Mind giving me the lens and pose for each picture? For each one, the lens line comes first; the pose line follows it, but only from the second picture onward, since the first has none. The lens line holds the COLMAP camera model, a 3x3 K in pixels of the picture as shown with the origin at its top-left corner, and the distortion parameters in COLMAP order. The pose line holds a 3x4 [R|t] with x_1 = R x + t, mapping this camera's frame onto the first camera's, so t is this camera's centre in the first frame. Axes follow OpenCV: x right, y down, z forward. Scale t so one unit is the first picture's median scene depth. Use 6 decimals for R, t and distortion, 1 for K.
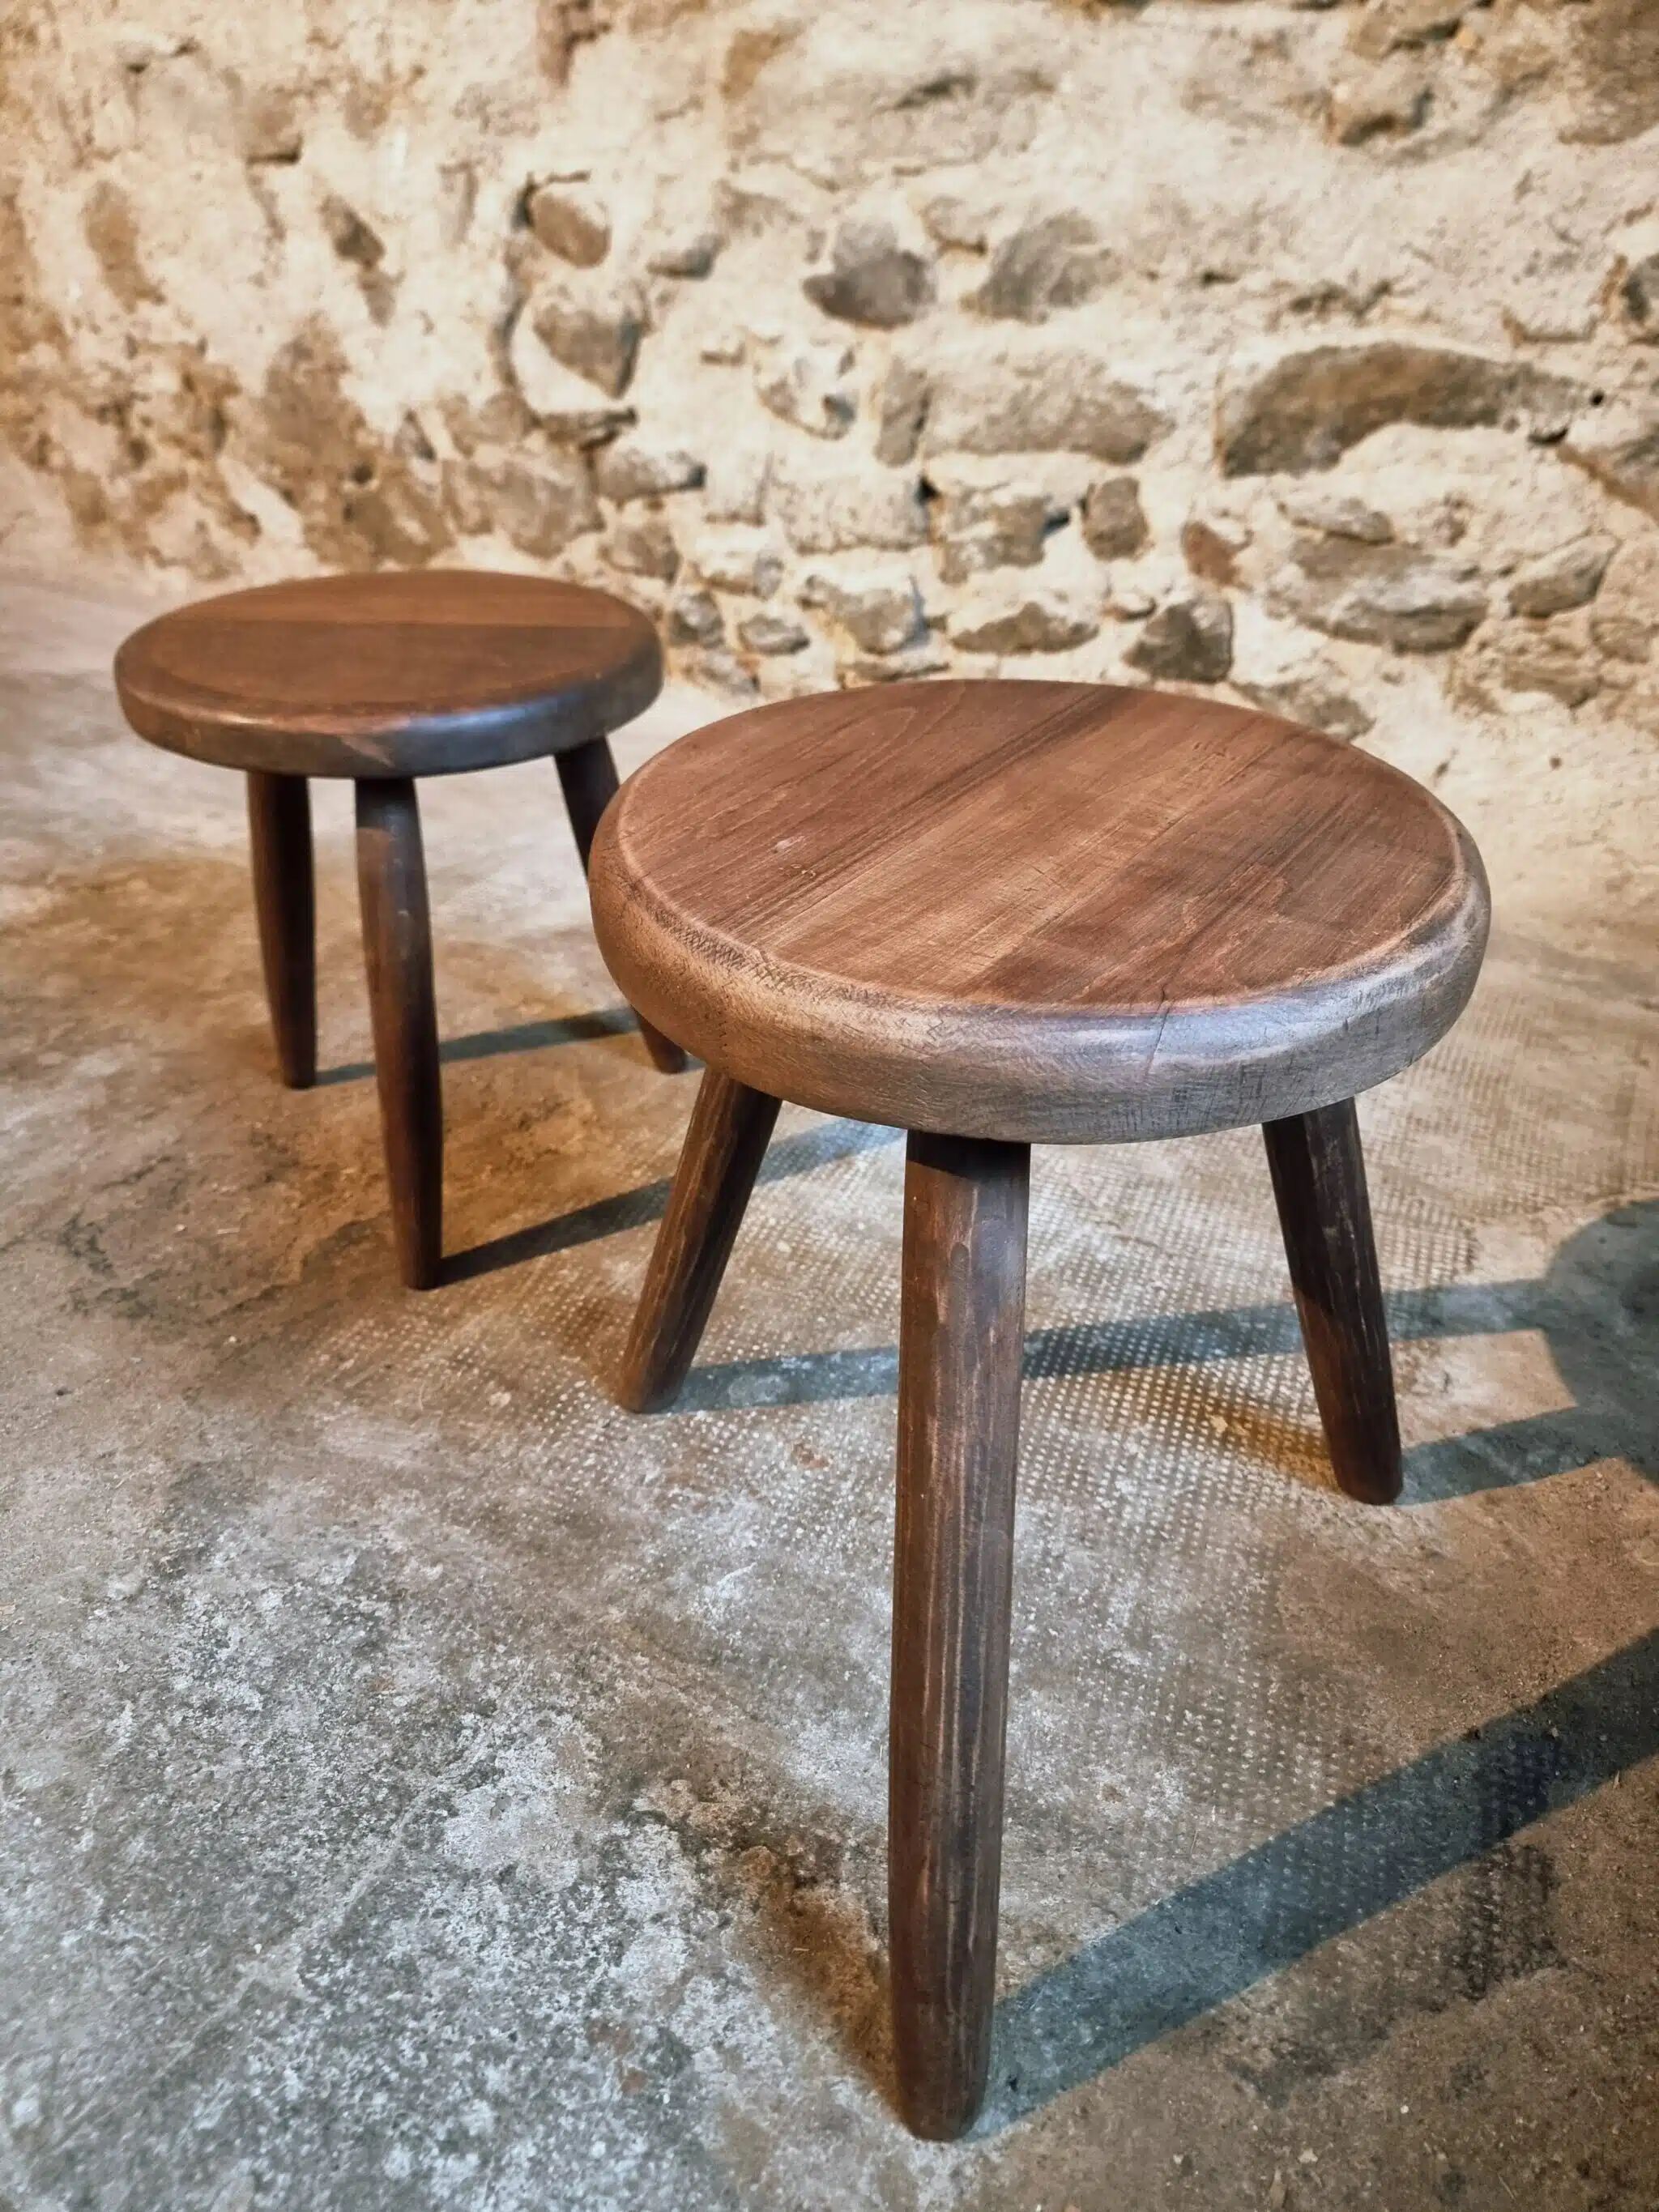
lens RADIAL K [[1575.8, 0, 833.3], [0, 1575.8, 1135.4], [0, 0, 1]] dist [0.046492, -0.049027]
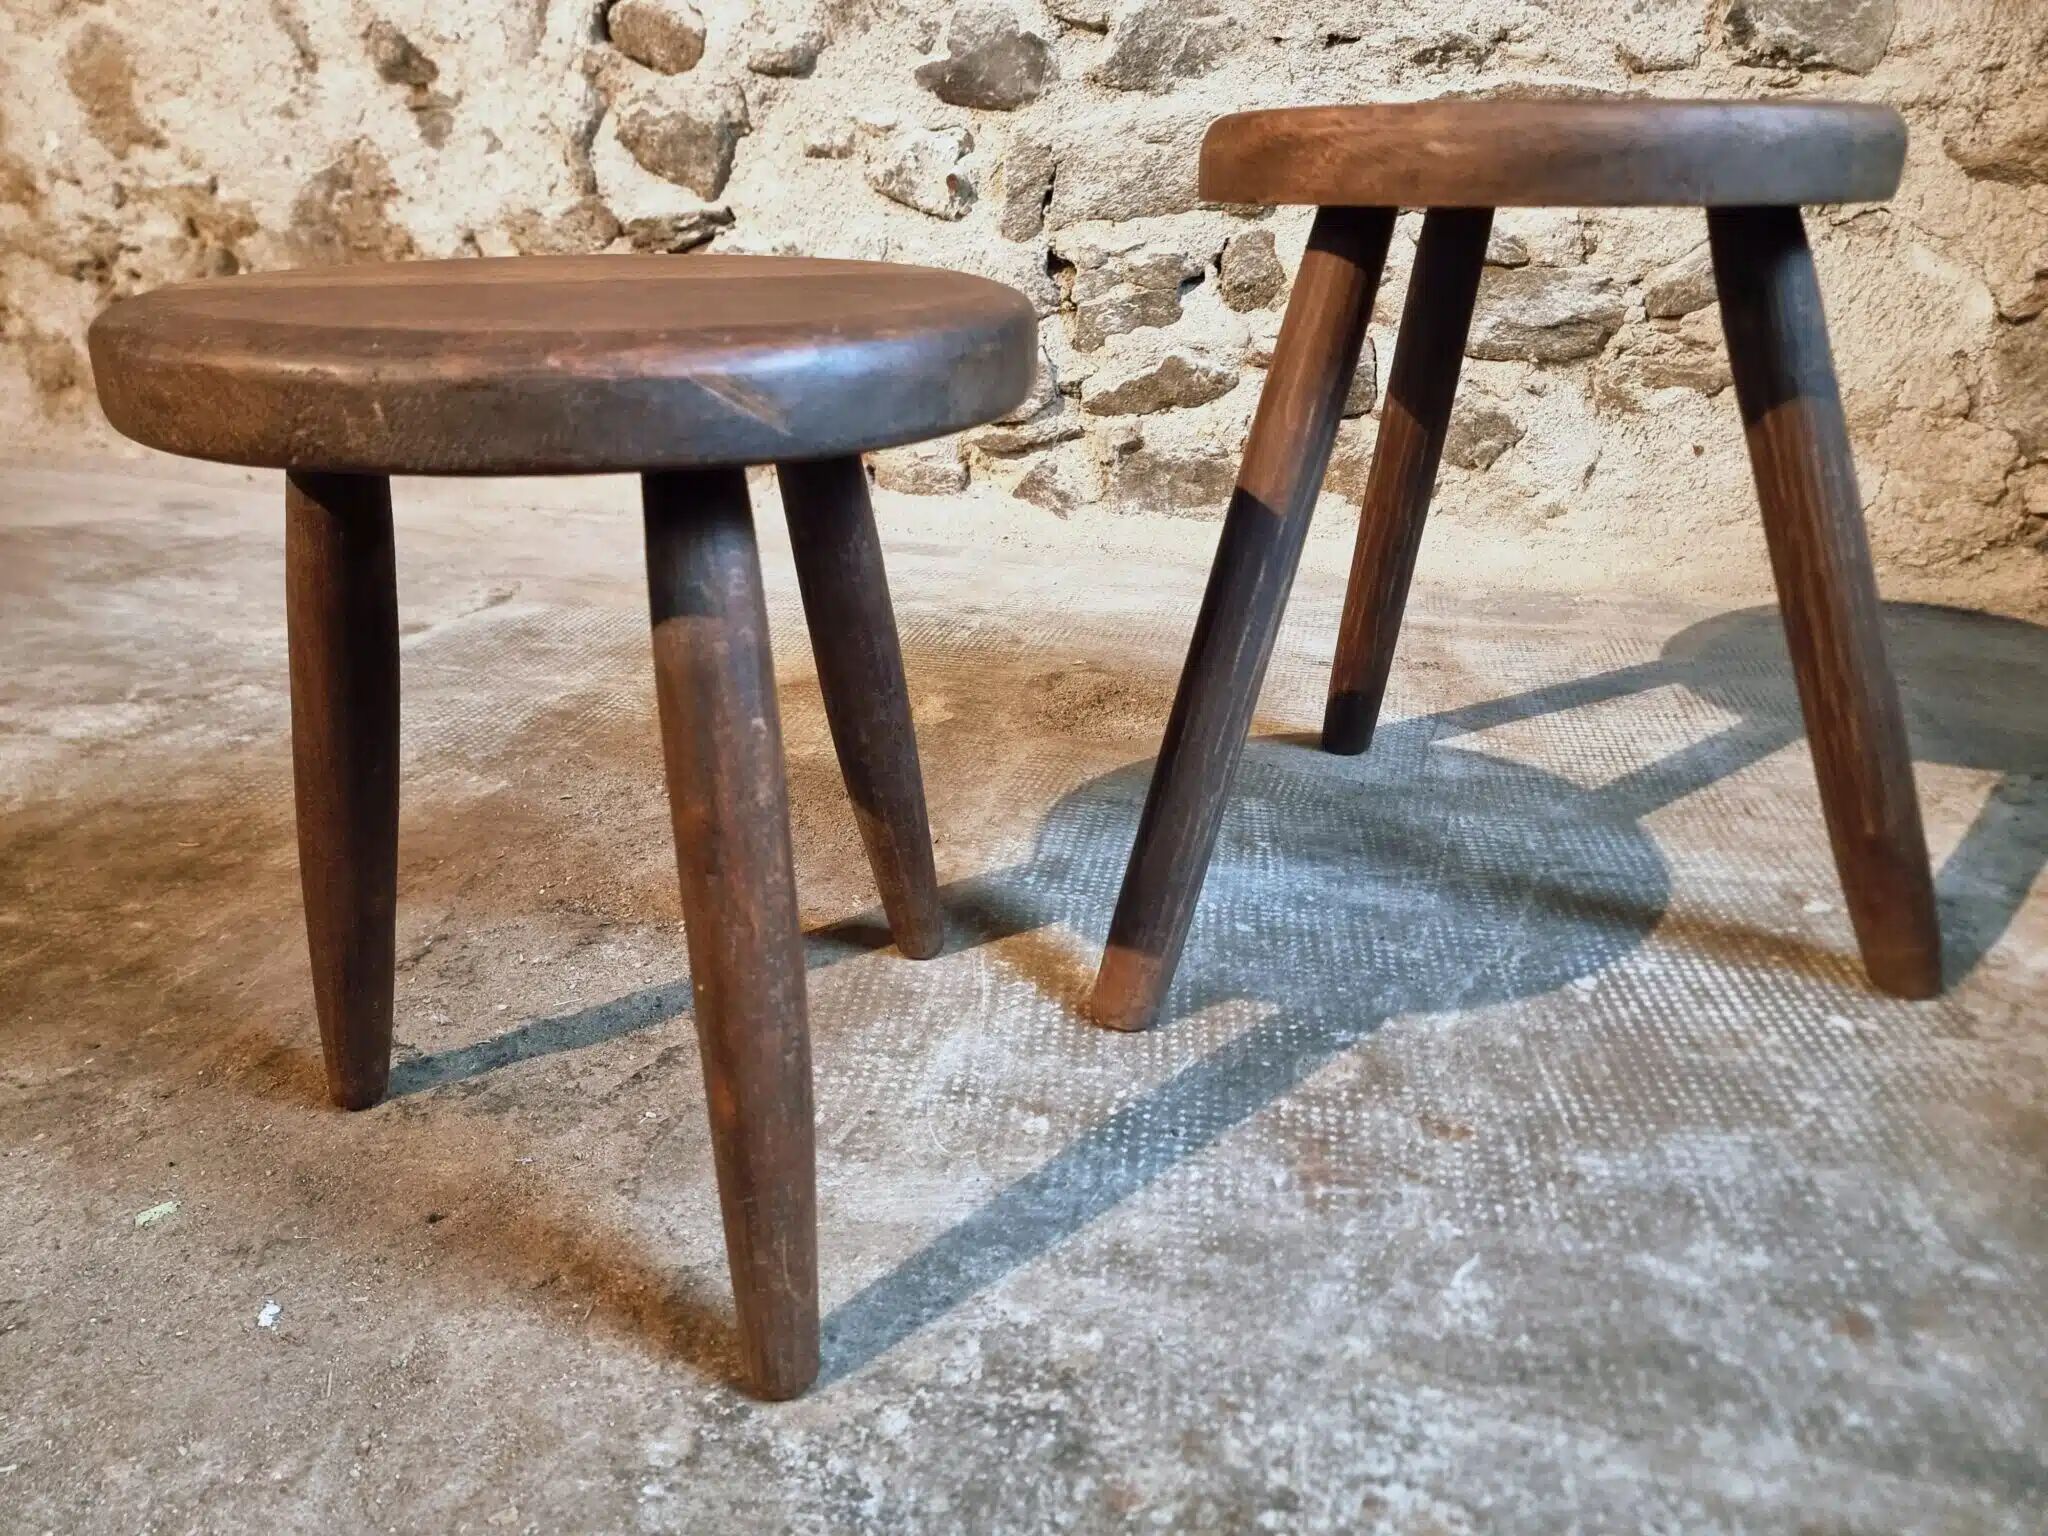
lens RADIAL K [[1444.6, 0, 1041.0], [0, 1444.6, 764.7], [0, 0, 1]] dist [0.063489, -0.060902]
pose [[0.967185, -0.100978, 0.233144, -0.332498], [0.140000, 0.977563, -0.157386, 0.097838], [-0.212020, 0.184862, 0.959622, 0.256925]]
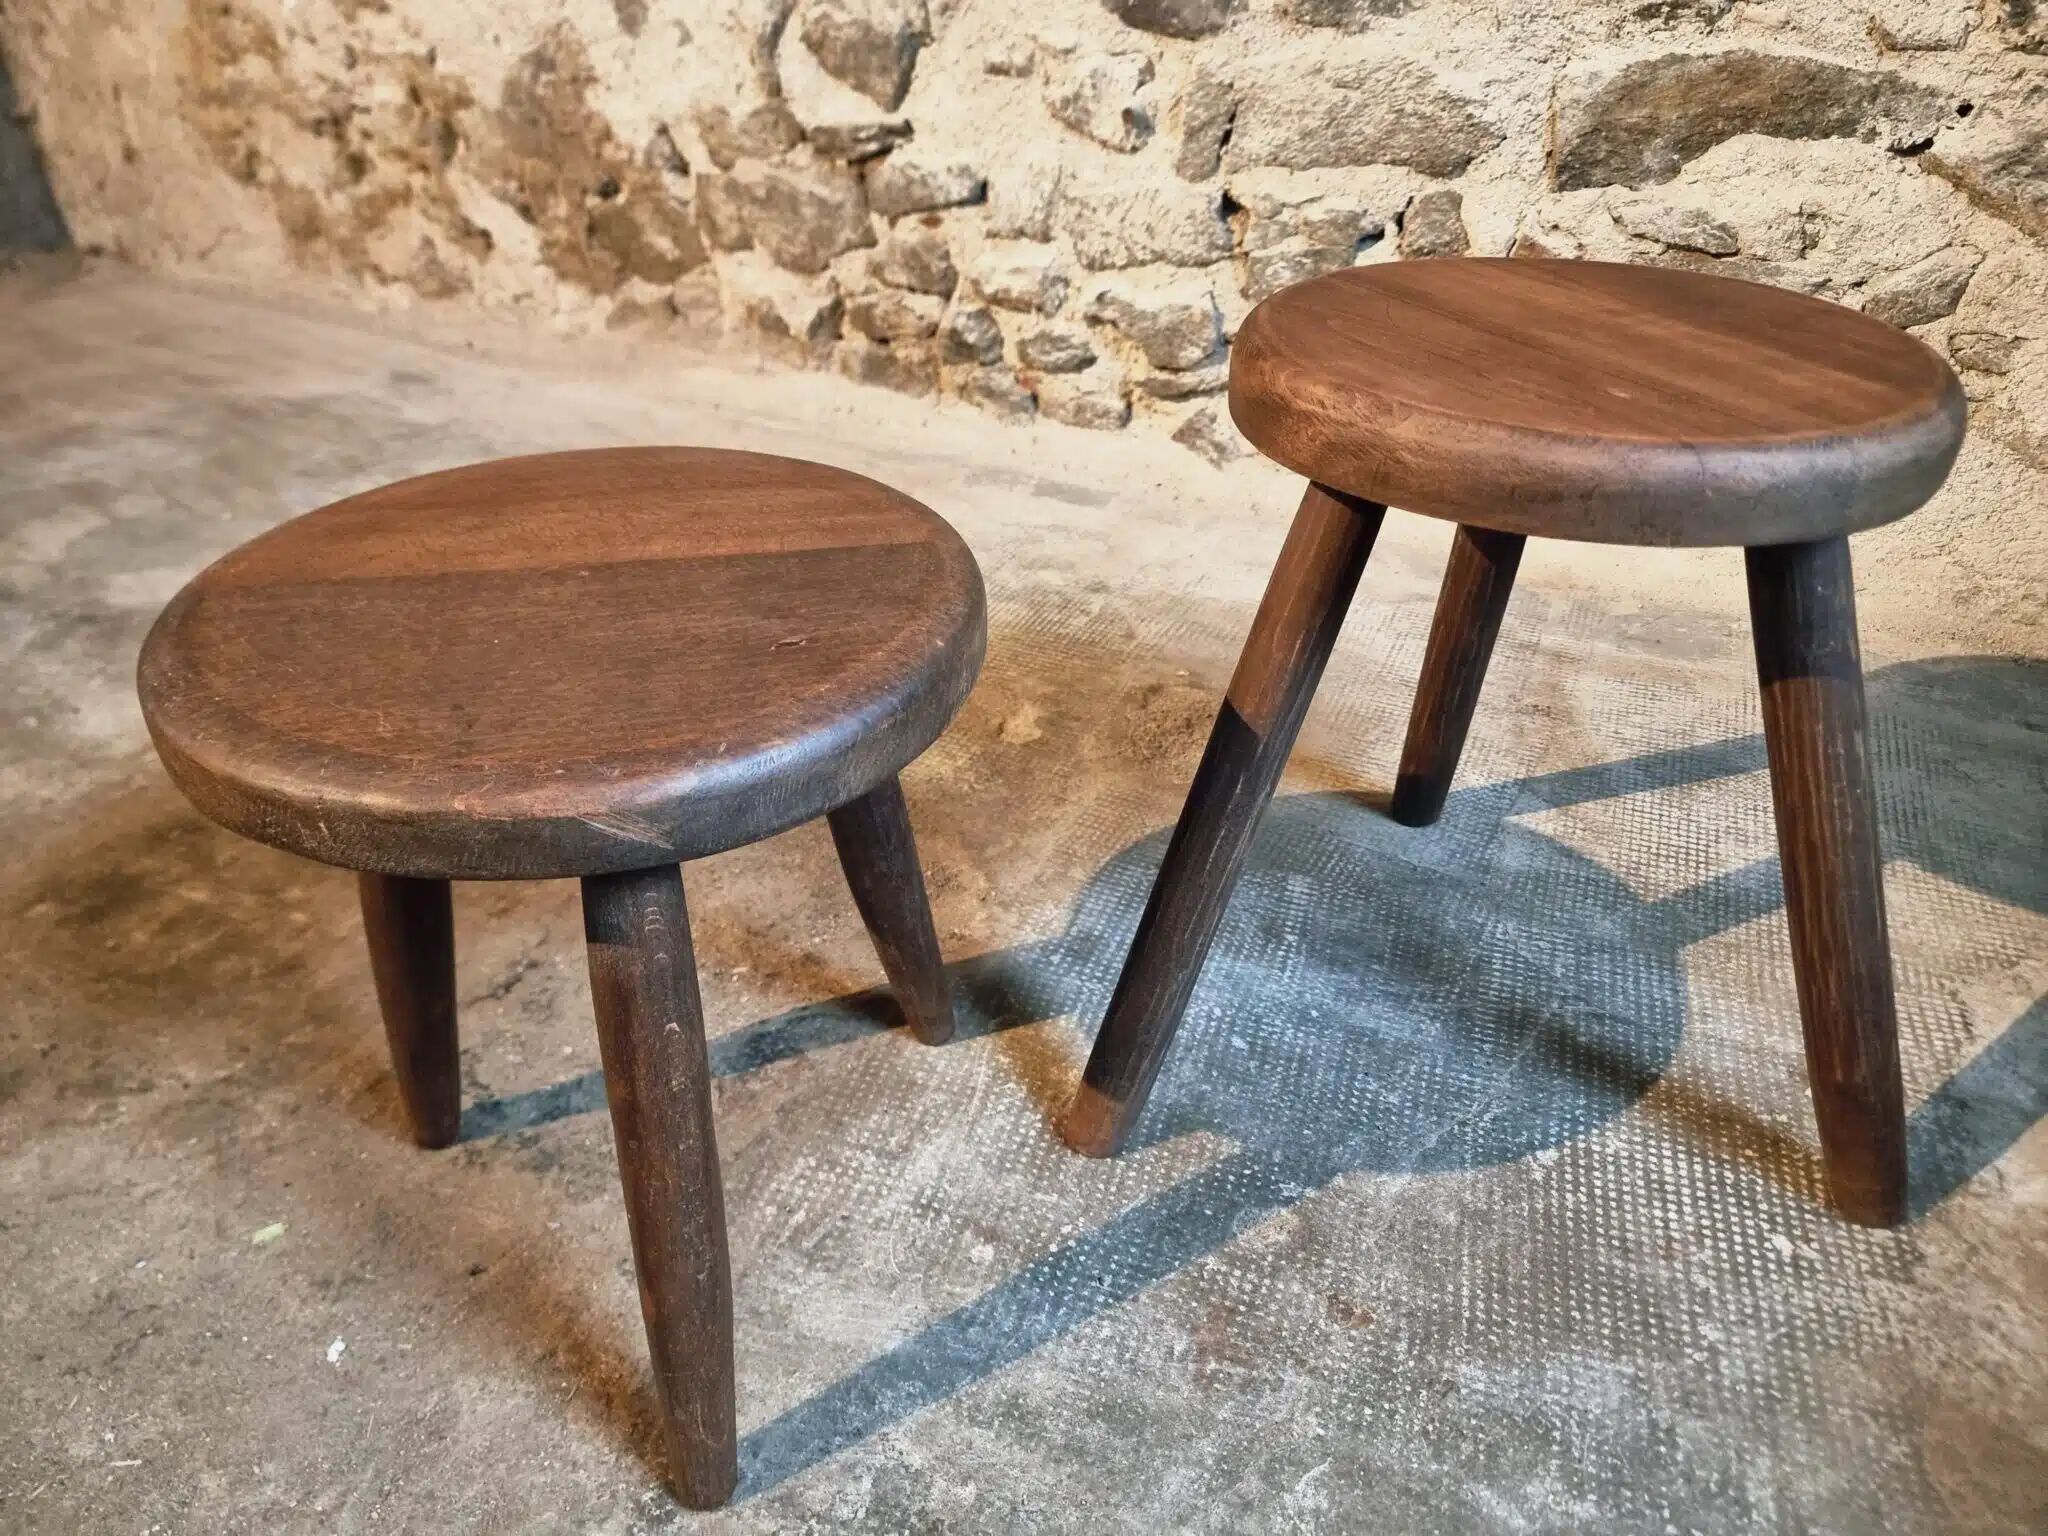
lens RADIAL K [[1459.9, 0, 1050.0], [0, 1459.9, 792.5], [0, 0, 1]] dist [0.042422, -0.029469]
pose [[0.997272, -0.035197, 0.064879, -0.201700], [0.034871, 0.999373, 0.006142, -0.088325], [-0.065054, -0.003862, 0.997874, 0.166481]]
